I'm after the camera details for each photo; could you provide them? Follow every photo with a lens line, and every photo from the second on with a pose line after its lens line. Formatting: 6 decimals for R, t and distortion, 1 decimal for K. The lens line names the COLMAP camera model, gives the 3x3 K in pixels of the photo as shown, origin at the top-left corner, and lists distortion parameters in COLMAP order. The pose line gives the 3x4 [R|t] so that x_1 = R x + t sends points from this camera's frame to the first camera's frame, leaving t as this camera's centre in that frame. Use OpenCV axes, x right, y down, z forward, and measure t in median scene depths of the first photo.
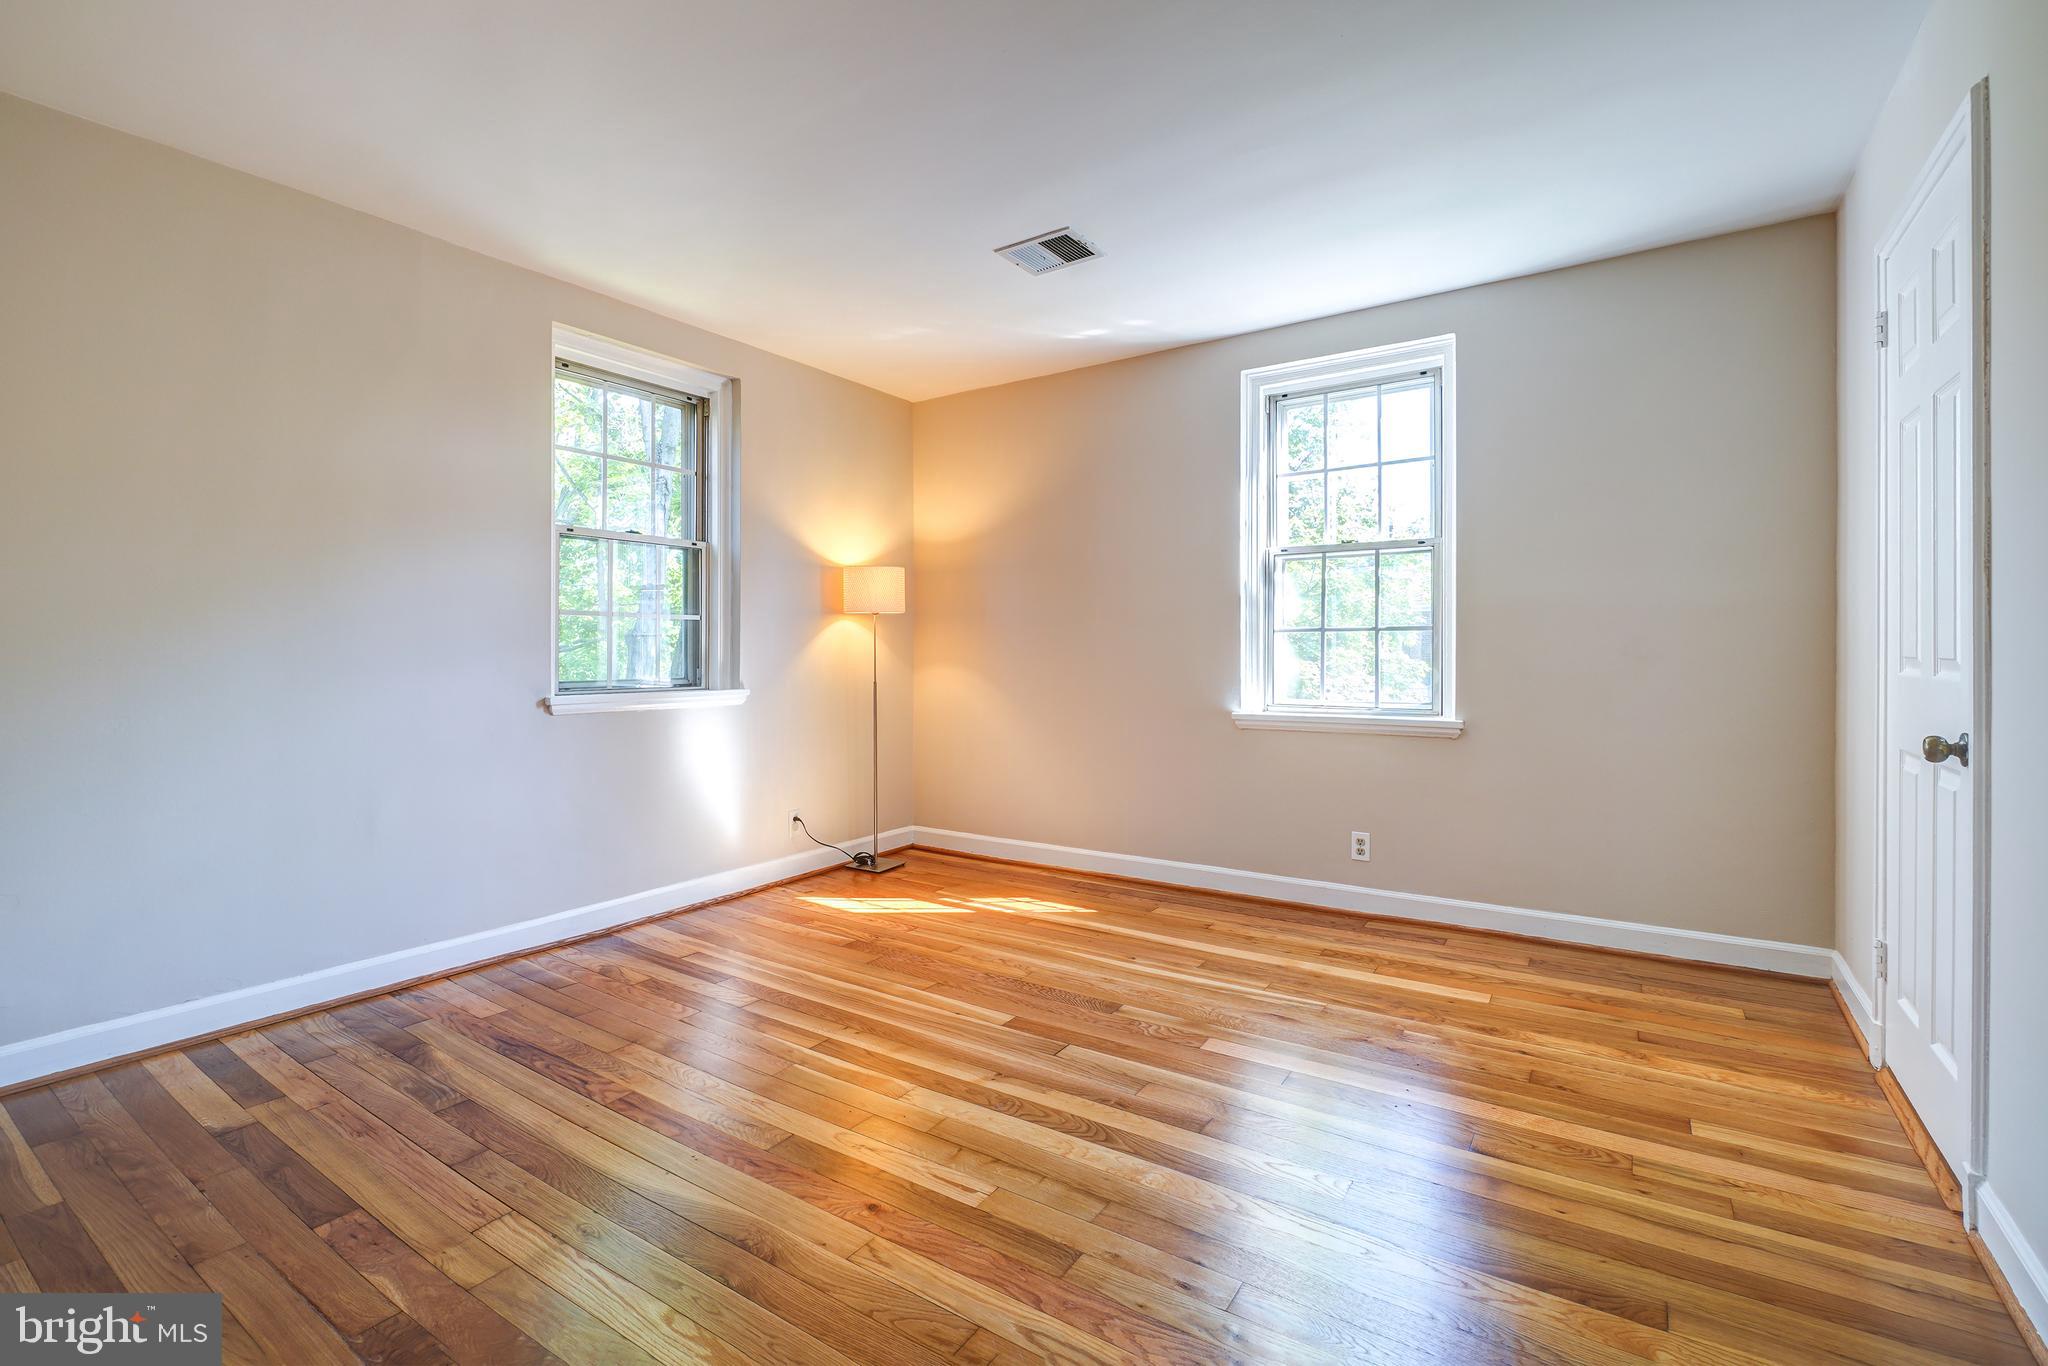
lens RADIAL K [[898.4, 0, 1022.0], [0, 898.4, 658.3], [0, 0, 1]] dist [0.002265, -0.002376]
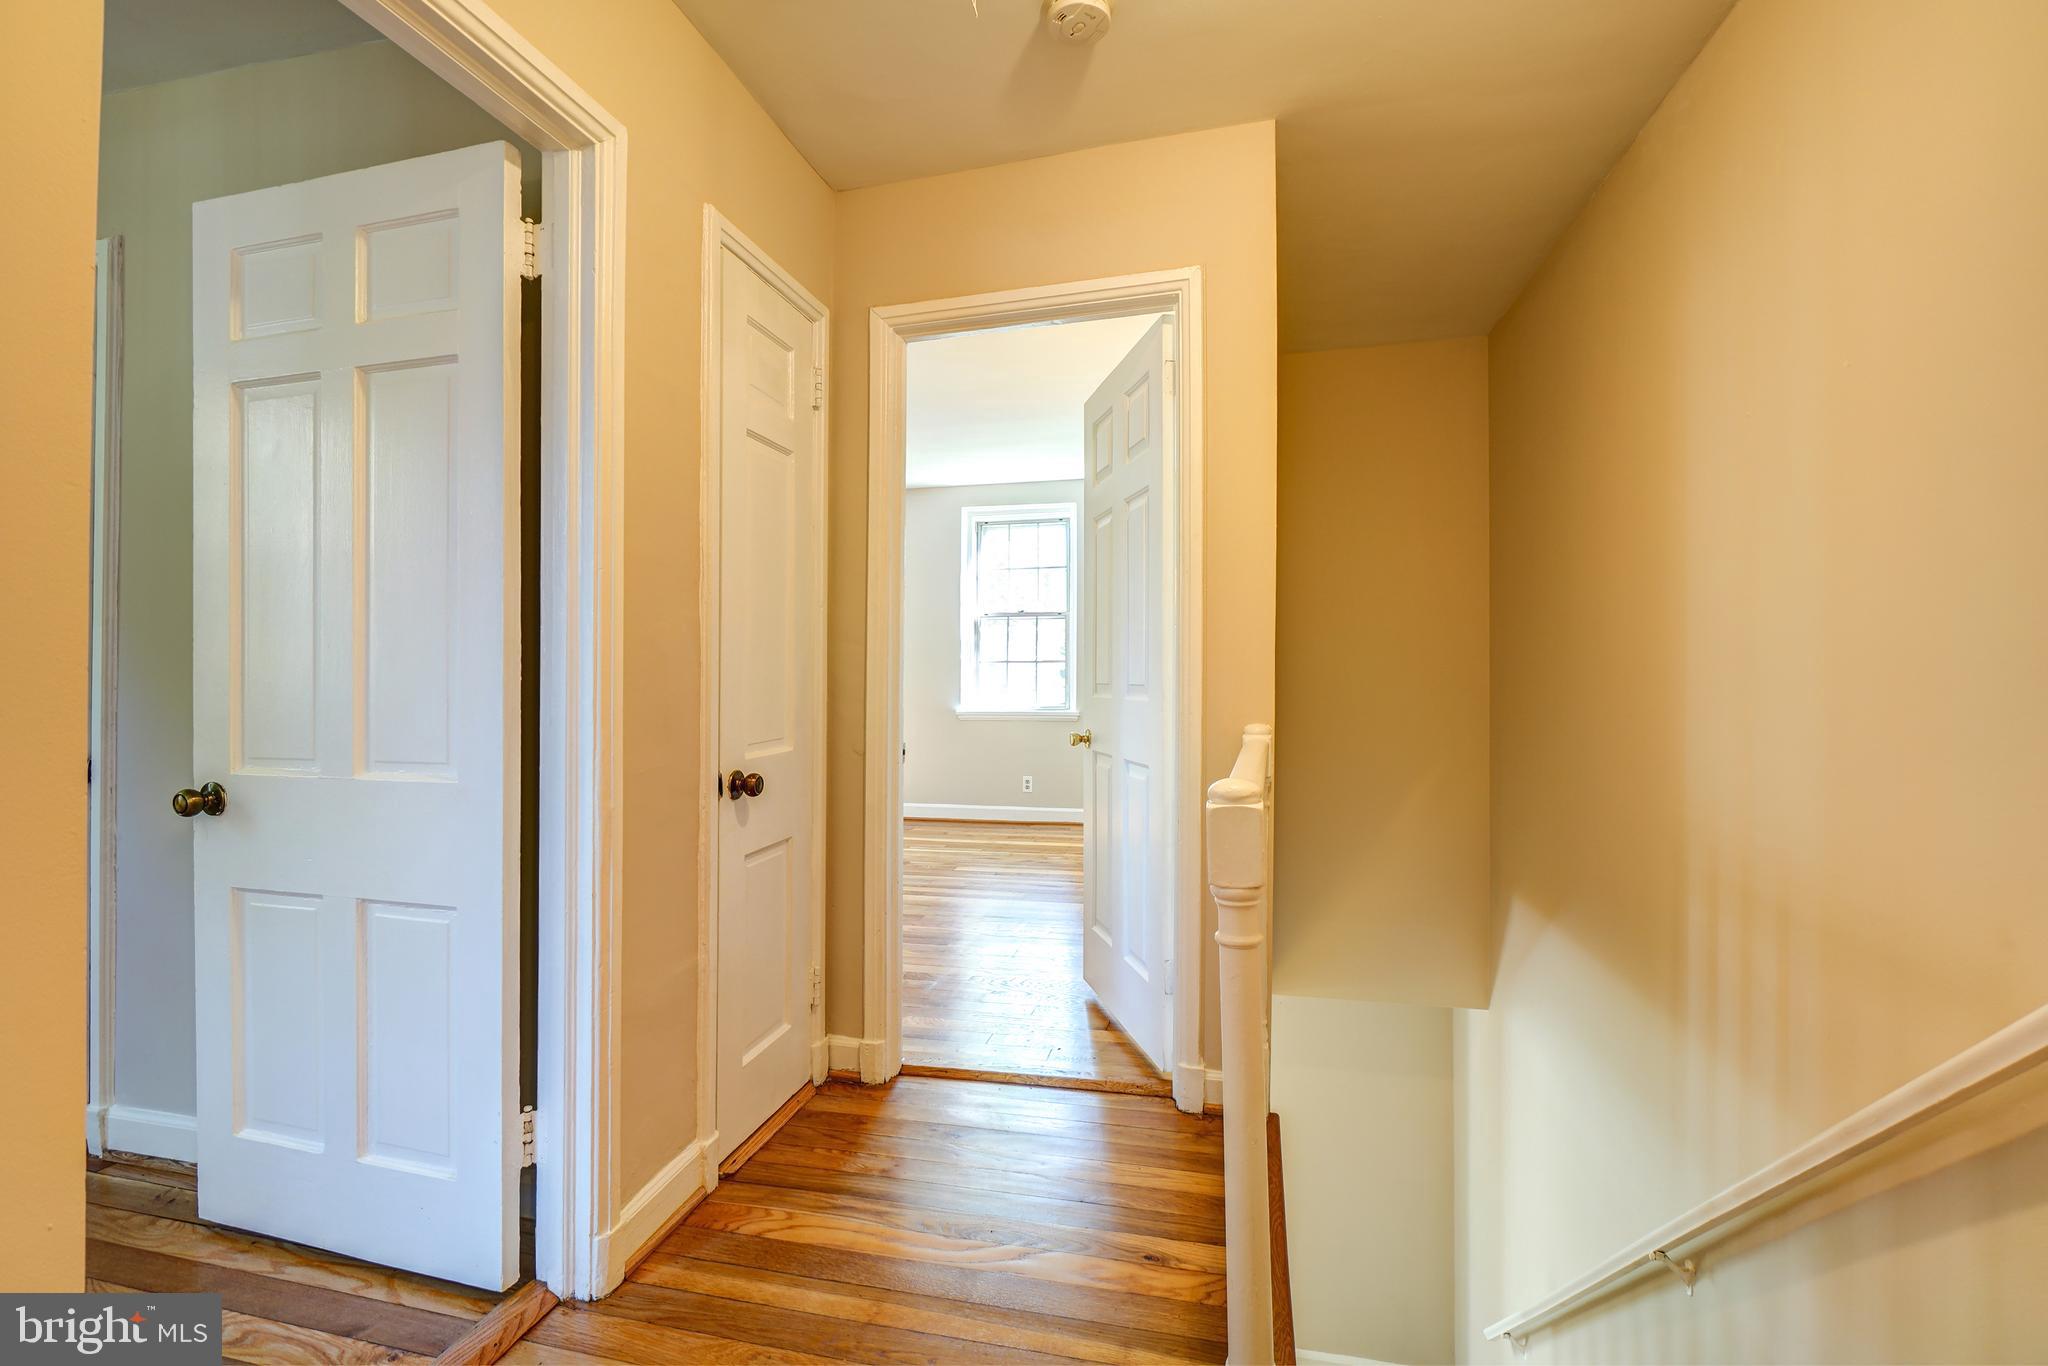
lens RADIAL K [[898.4, 0, 1016.1], [0, 898.4, 675.0], [0, 0, 1]] dist [0.002265, -0.002376]
pose [[0.940742, -0.000392, 0.339122, -0.271910], [-0.002065, 0.999974, 0.006884, -0.019622], [-0.339116, -0.007176, 0.940717, -0.728594]]
